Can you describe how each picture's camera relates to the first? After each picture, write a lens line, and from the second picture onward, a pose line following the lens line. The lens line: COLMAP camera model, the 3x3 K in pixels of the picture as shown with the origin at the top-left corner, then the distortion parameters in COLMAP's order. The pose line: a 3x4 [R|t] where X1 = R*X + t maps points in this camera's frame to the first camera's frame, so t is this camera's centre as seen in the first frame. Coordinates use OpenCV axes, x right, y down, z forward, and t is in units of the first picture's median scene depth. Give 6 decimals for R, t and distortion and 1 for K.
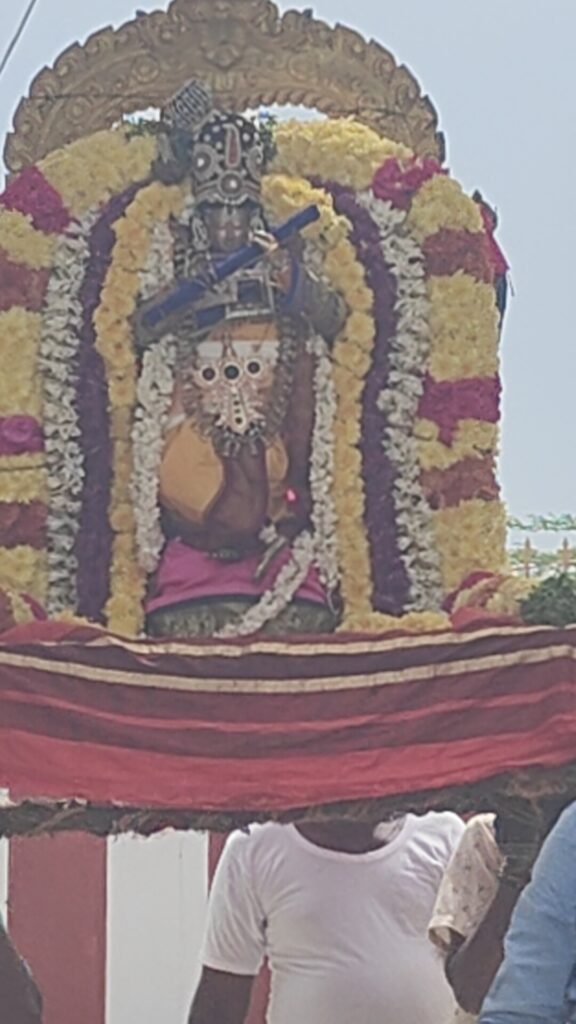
lens RADIAL K [[3856.1, 0, 291.8], [0, 3856.1, 507.1], [0, 0, 1]] dist [0.148664, 0.000000]
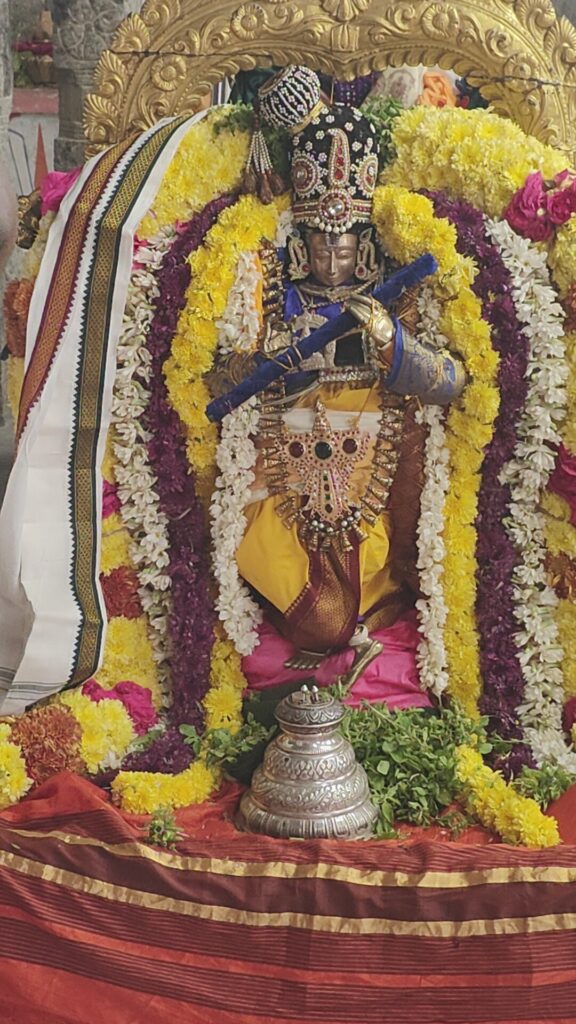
lens RADIAL K [[1944.1, 0, 285.5], [0, 1944.1, 521.3], [0, 0, 1]] dist [-0.007623, 0.000000]
pose [[0.991780, 0.057708, -0.114205, 0.024978], [-0.016189, 0.941944, 0.335380, -0.160310], [0.126929, -0.330774, 0.935135, 0.595436]]
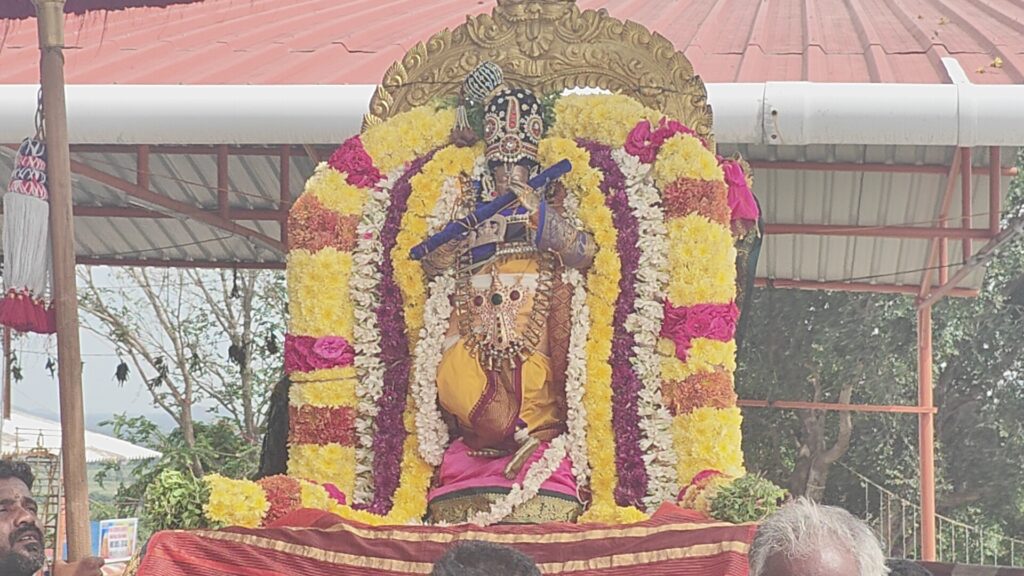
lens RADIAL K [[2117.8, 0, 519.2], [0, 2117.8, 287.3], [0, 0, 1]] dist [0.089134, 0.000000]
pose [[0.972188, -0.006876, -0.234102, 0.143329], [-0.007071, 0.998251, -0.058688, -0.000252], [0.234096, 0.058711, 0.970439, 0.362027]]
